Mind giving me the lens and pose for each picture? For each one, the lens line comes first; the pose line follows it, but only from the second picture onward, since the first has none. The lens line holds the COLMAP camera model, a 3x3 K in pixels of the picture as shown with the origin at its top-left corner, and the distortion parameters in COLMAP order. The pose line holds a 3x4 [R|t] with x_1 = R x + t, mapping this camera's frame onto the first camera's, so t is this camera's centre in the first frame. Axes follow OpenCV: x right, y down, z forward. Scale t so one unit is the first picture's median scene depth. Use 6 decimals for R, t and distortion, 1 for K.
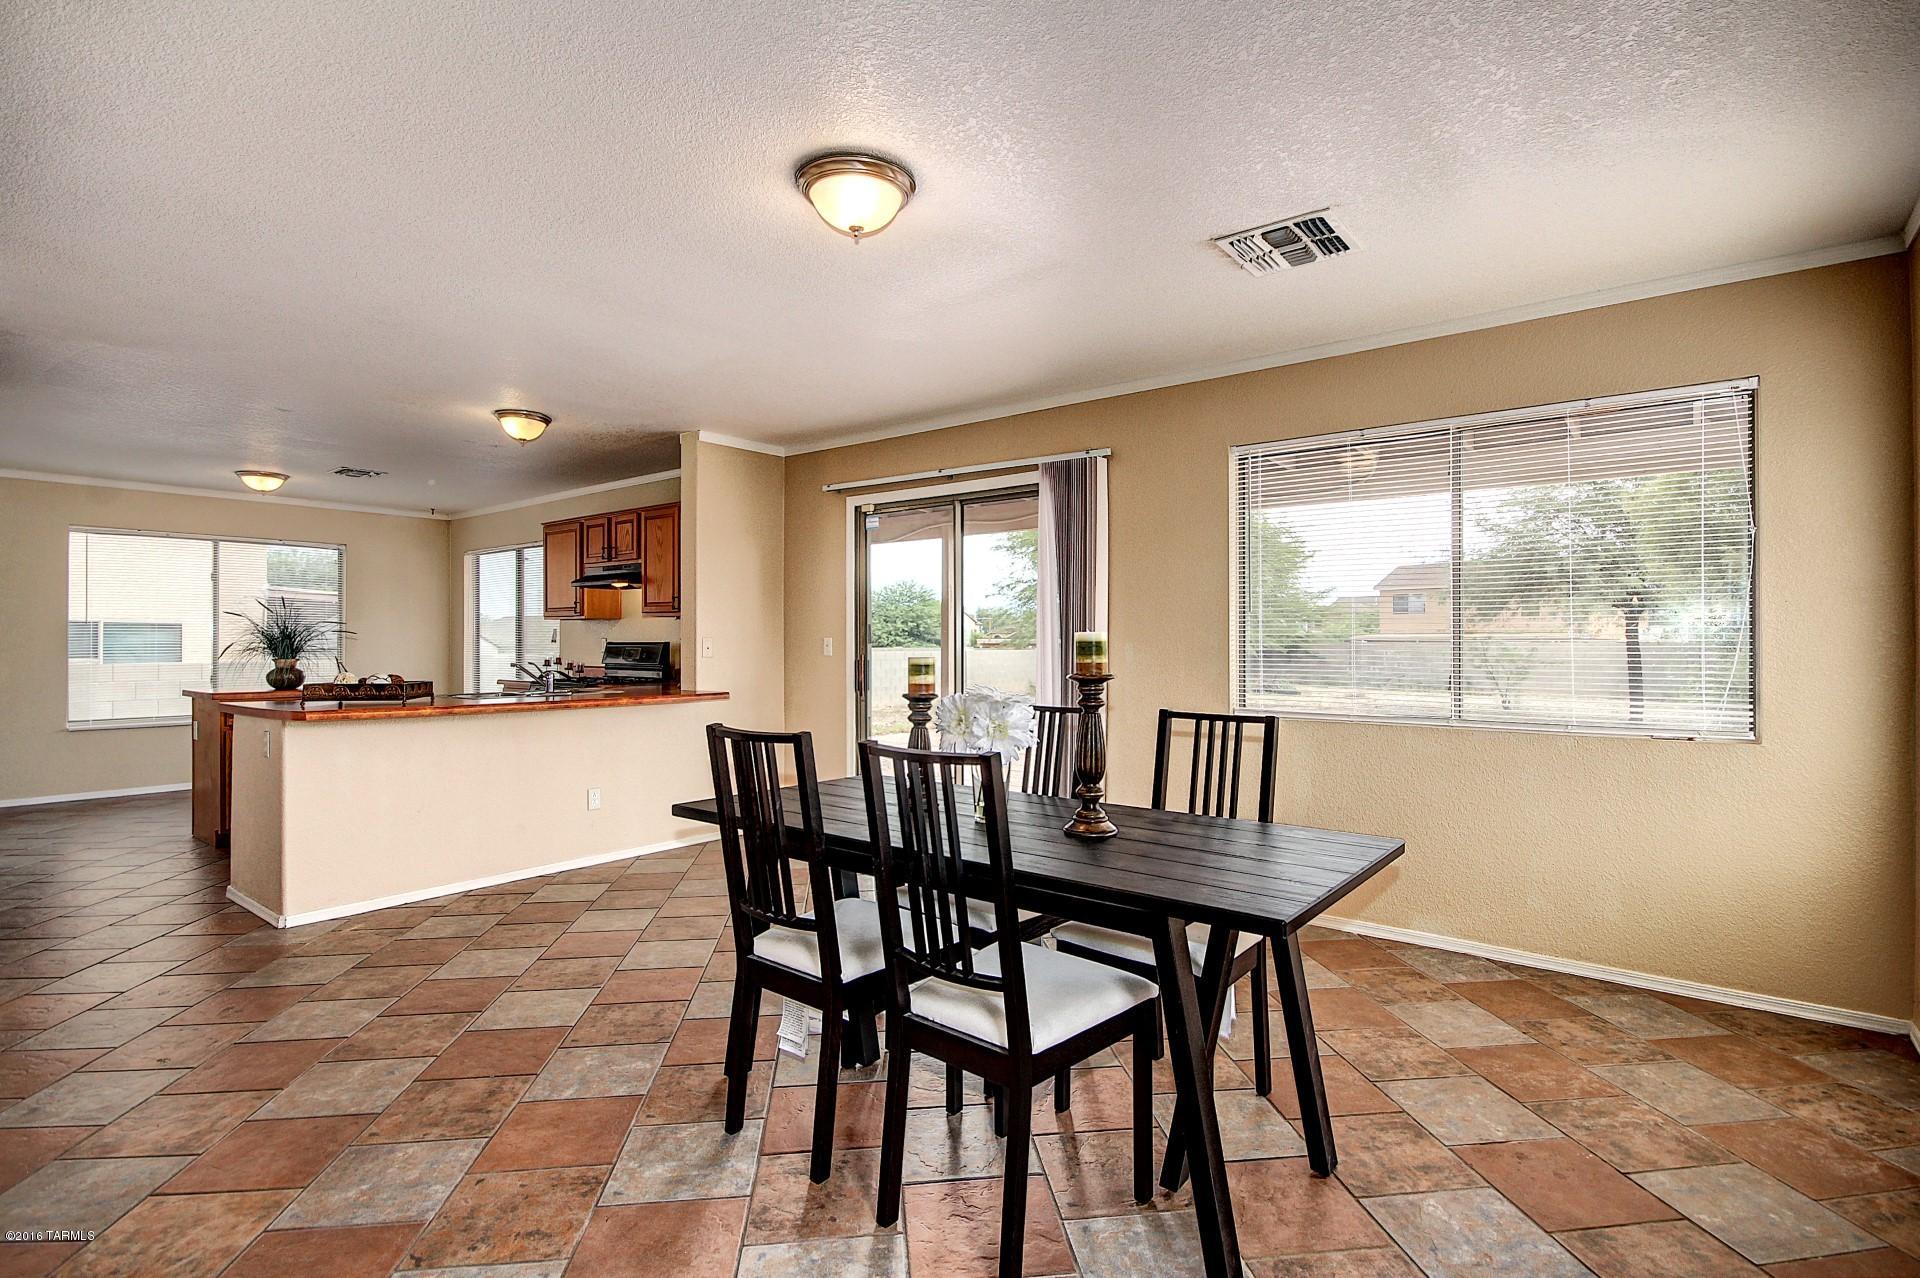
lens RADIAL K [[923.1, 0, 964.3], [0, 923.1, 635.6], [0, 0, 1]] dist [-0.001462, -0.004888]
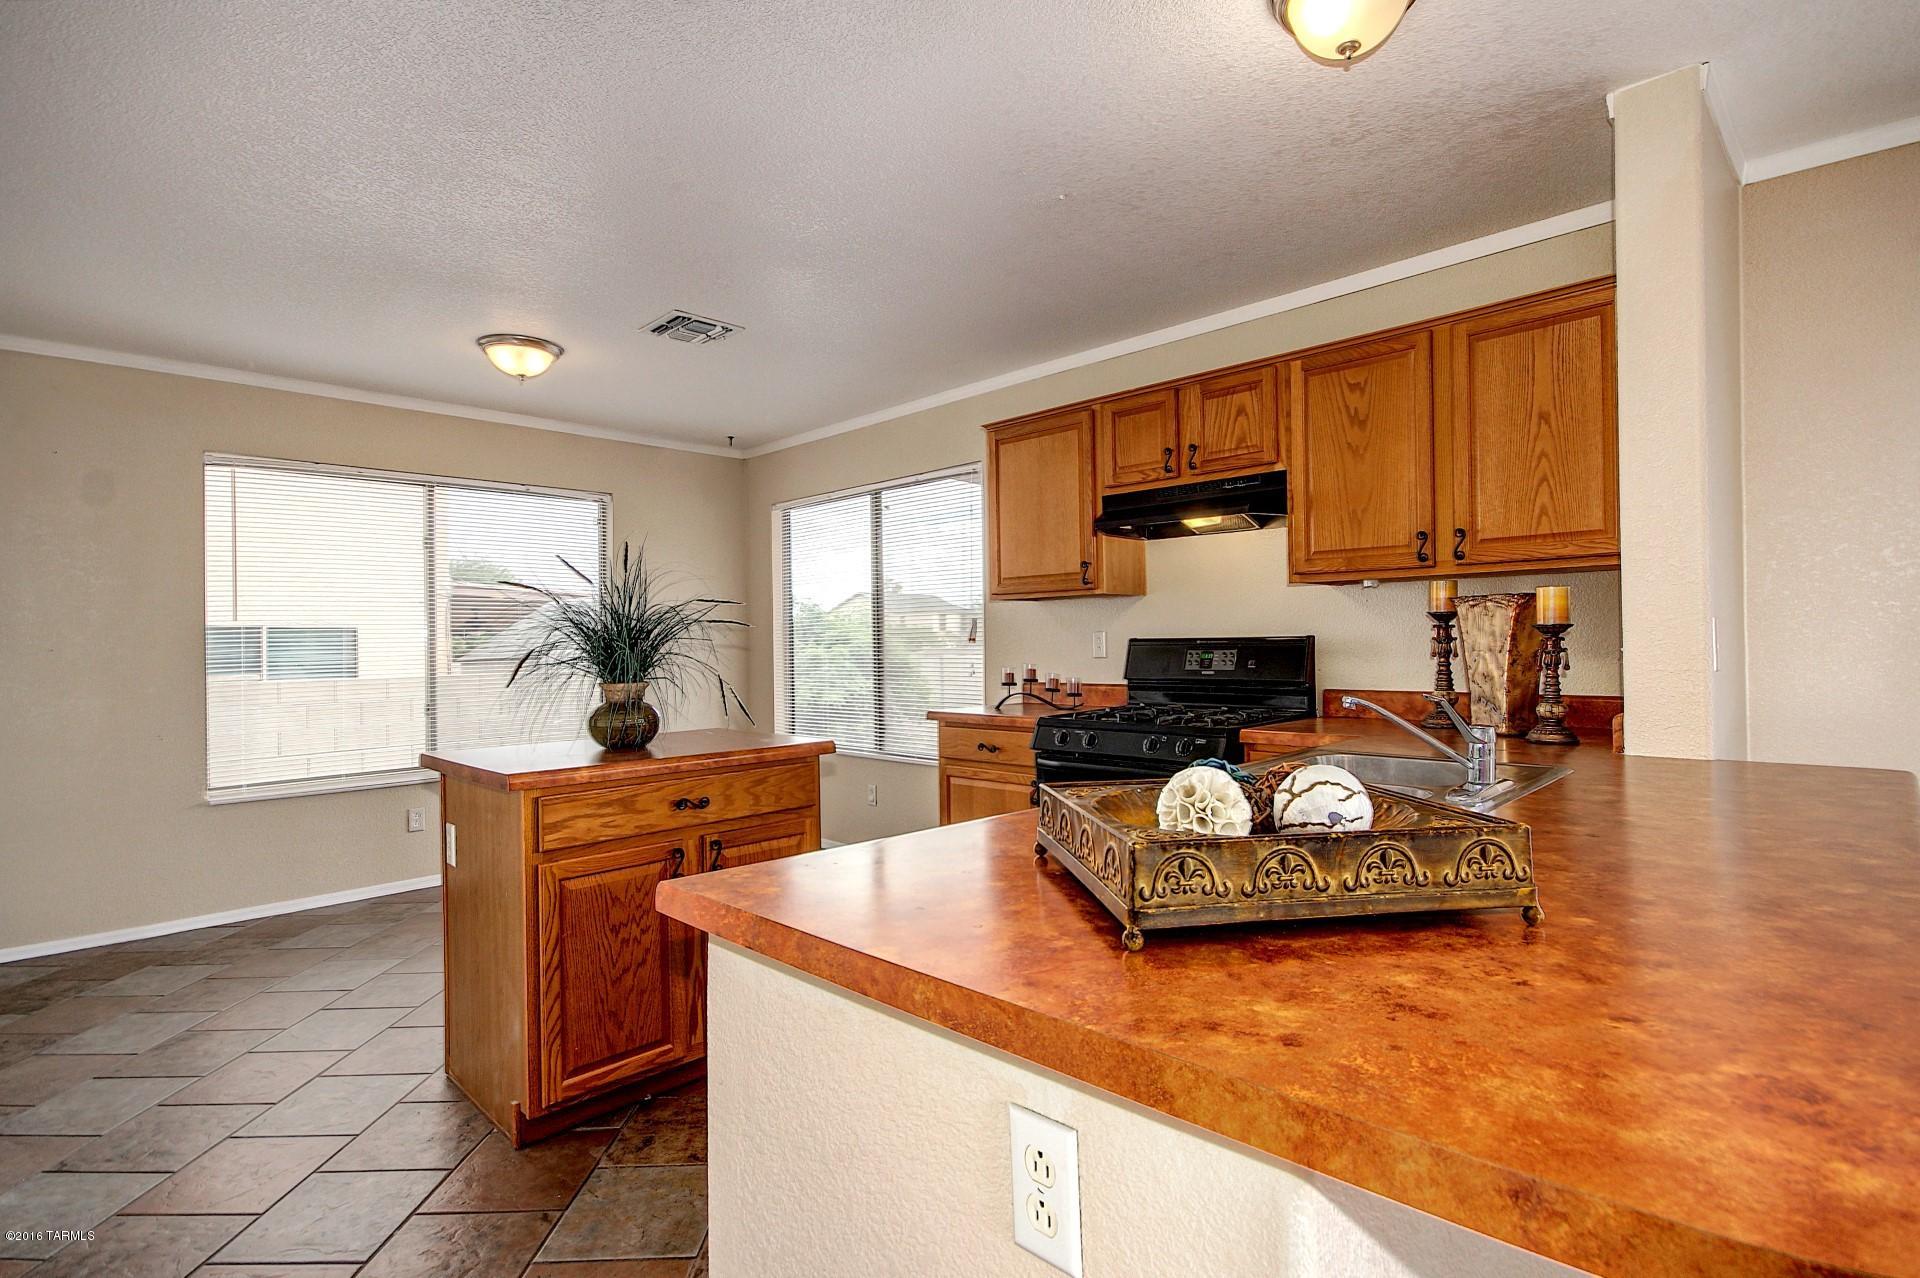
lens RADIAL K [[923.1, 0, 962.3], [0, 923.1, 636.9], [0, 0, 1]] dist [-0.001462, -0.004888]
pose [[0.993916, -0.018309, -0.108605, -0.438341], [0.018846, 0.999815, 0.003917, 0.002958], [0.108513, -0.005940, 0.994077, 0.473475]]
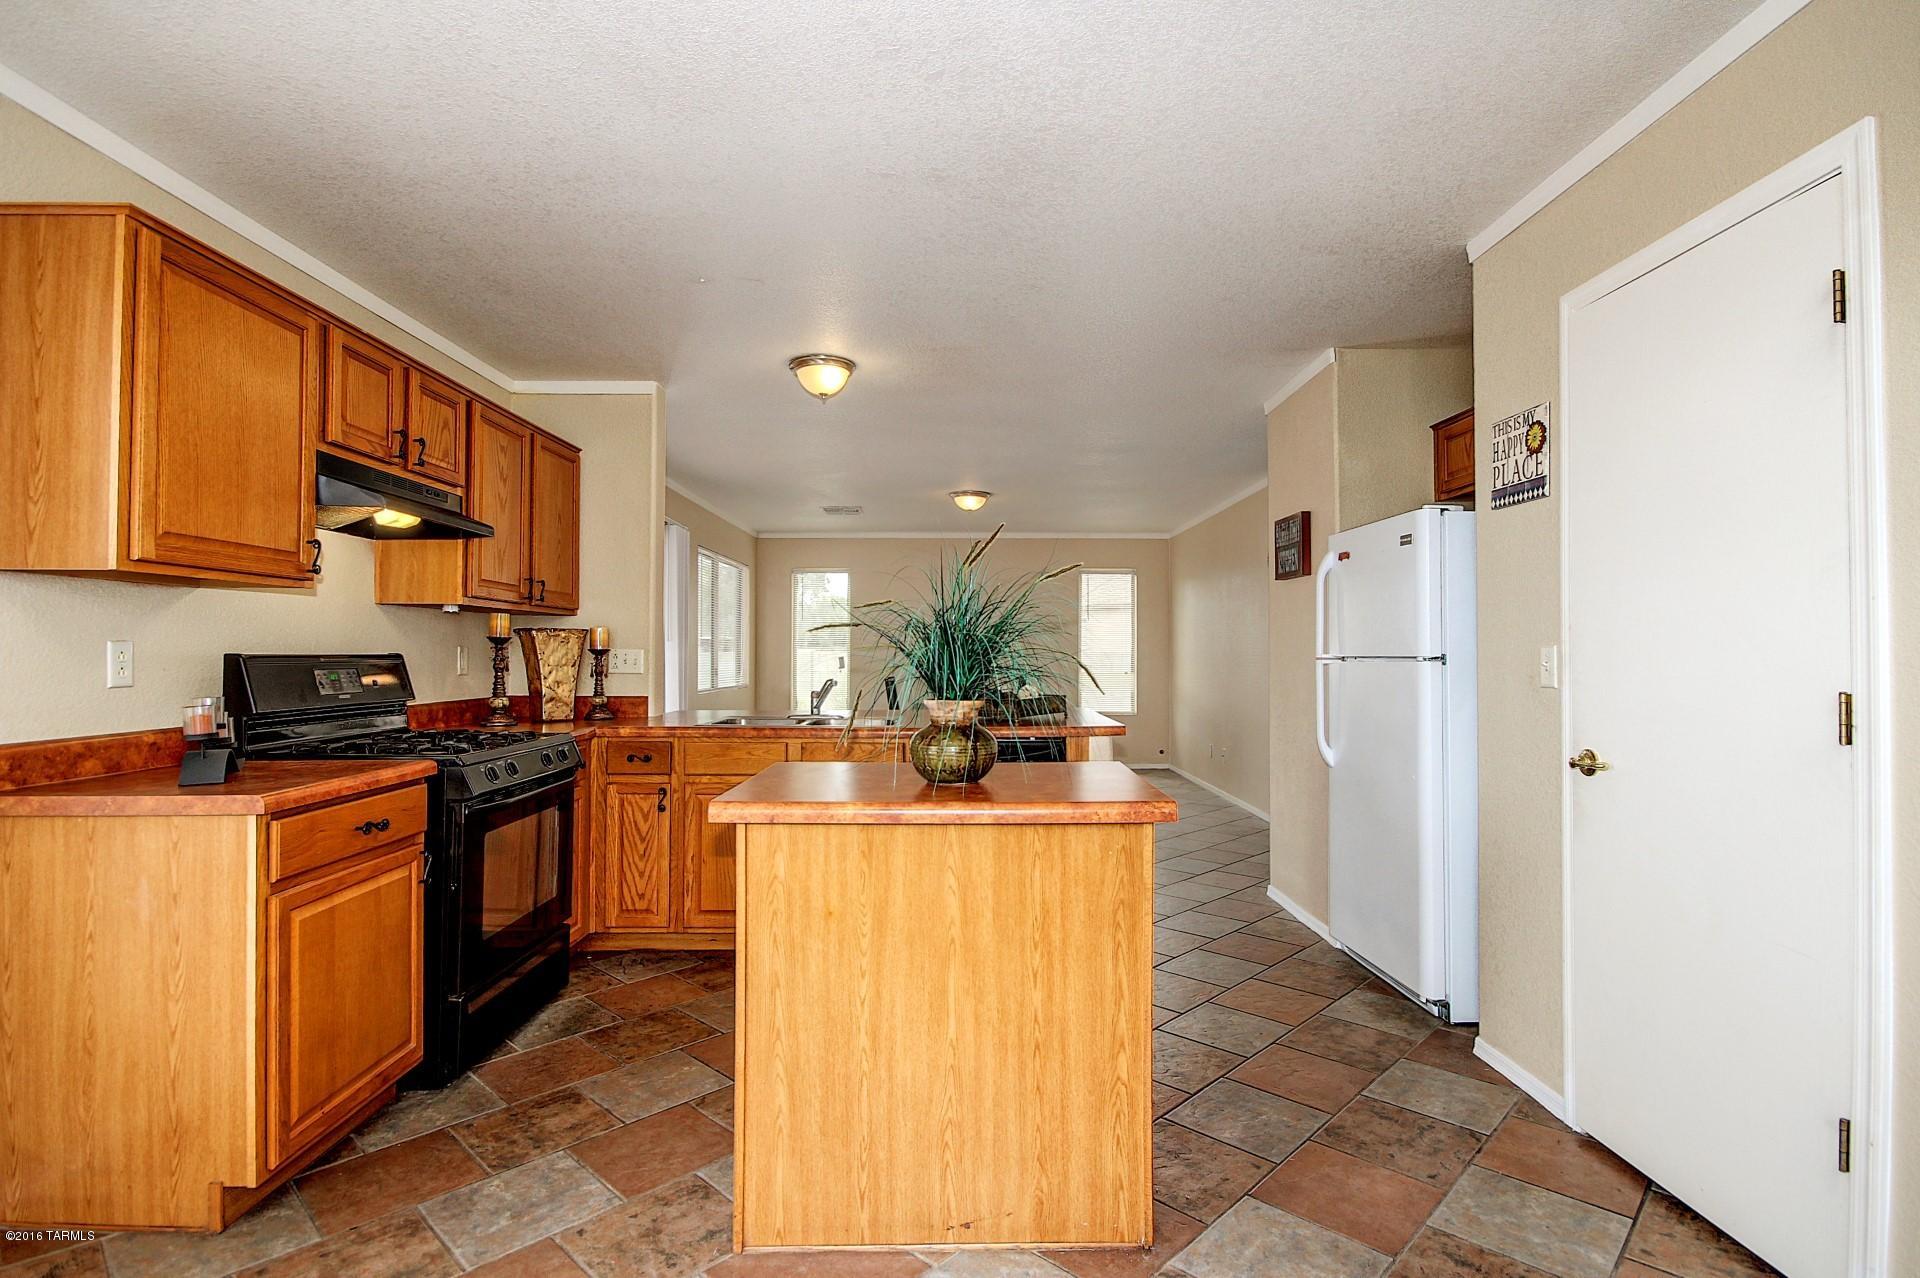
lens RADIAL K [[923.1, 0, 965.1], [0, 923.1, 643.9], [0, 0, 1]] dist [-0.001462, -0.004888]
pose [[-0.627700, 0.004940, 0.778439, -0.858238], [-0.009413, 0.999859, -0.013936, 0.006194], [-0.778398, -0.016075, -0.627565, 1.028838]]
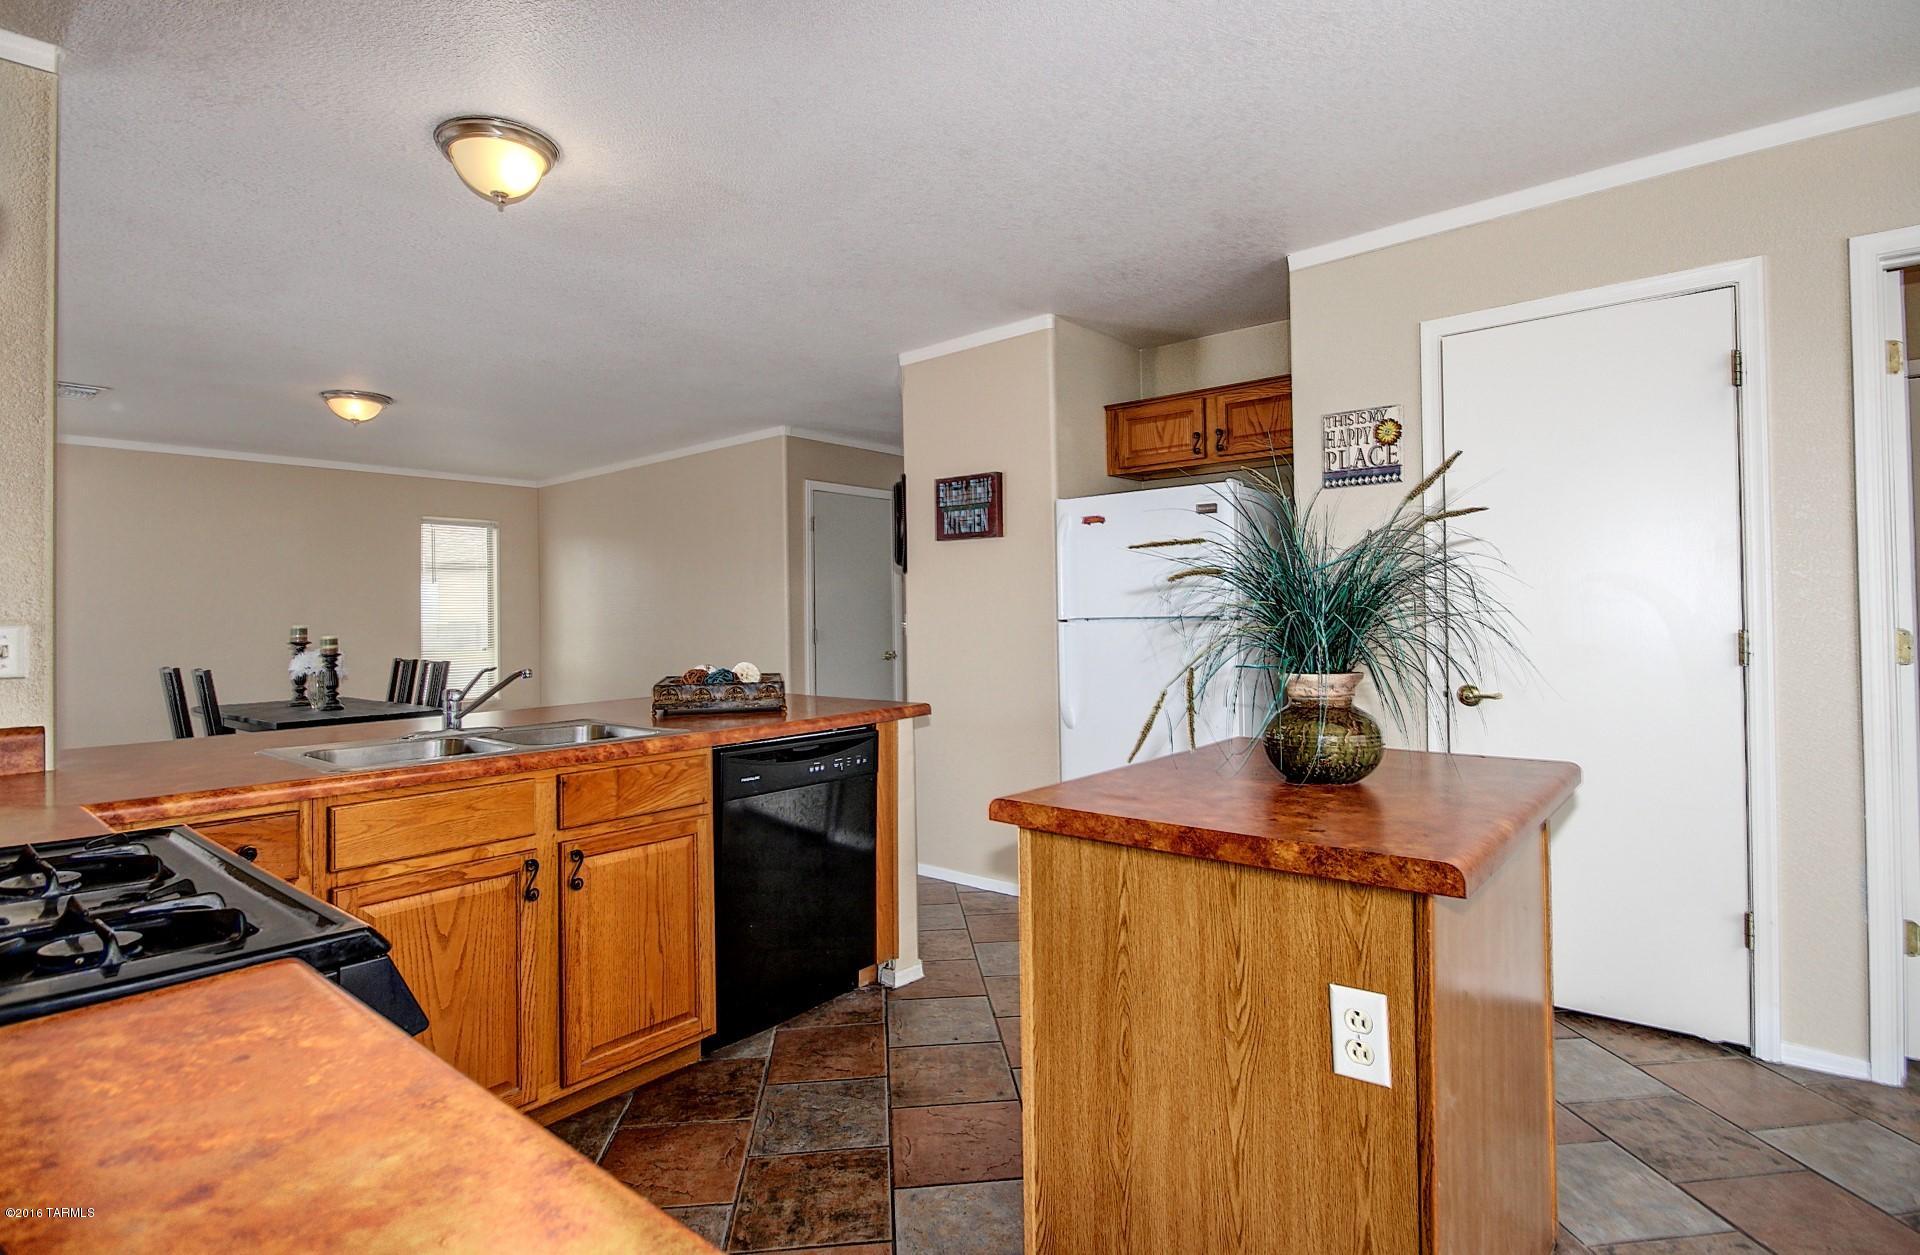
lens RADIAL K [[930.1, 0, 959.1], [0, 930.1, 609.6], [0, 0, 1]] dist [-0.010873, -0.000154]
pose [[-0.999134, 0.013171, 0.039463, -0.541524], [0.012479, 0.999765, -0.017728, 0.007727], [-0.039687, -0.017220, -0.999064, 1.074898]]
